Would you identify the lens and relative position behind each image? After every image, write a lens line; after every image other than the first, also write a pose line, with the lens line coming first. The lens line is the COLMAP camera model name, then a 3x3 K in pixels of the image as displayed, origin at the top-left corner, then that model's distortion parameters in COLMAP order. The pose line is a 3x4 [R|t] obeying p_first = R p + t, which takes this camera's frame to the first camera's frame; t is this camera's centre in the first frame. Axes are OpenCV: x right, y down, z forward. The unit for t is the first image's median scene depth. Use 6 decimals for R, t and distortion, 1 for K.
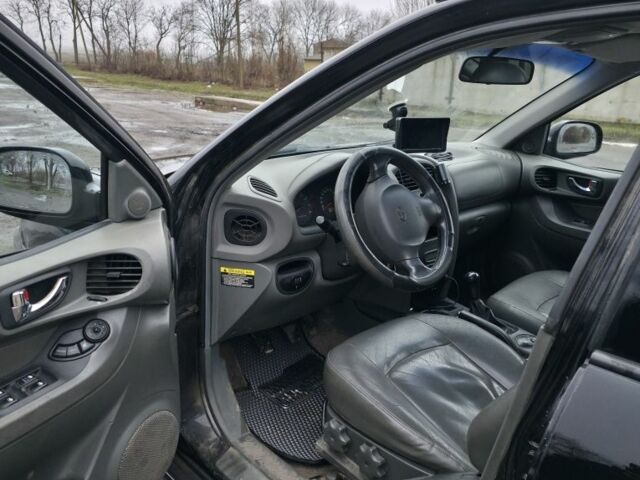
lens RADIAL K [[562.5, 0, 316.0], [0, 562.5, 248.4], [0, 0, 1]] dist [0.095295, -0.102548]
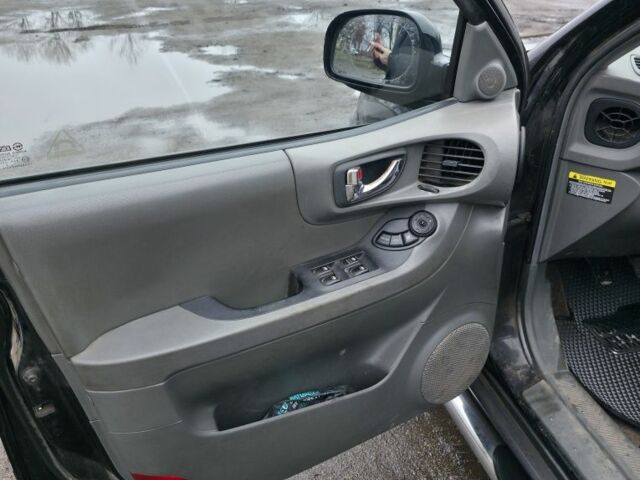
lens RADIAL K [[562.5, 0, 316.0], [0, 562.5, 248.4], [0, 0, 1]] dist [0.095295, -0.102548]
pose [[0.854574, 0.190646, -0.483071, -0.065058], [-0.104626, 0.974311, 0.199427, 0.015587], [0.508681, -0.119883, 0.852568, 0.106574]]
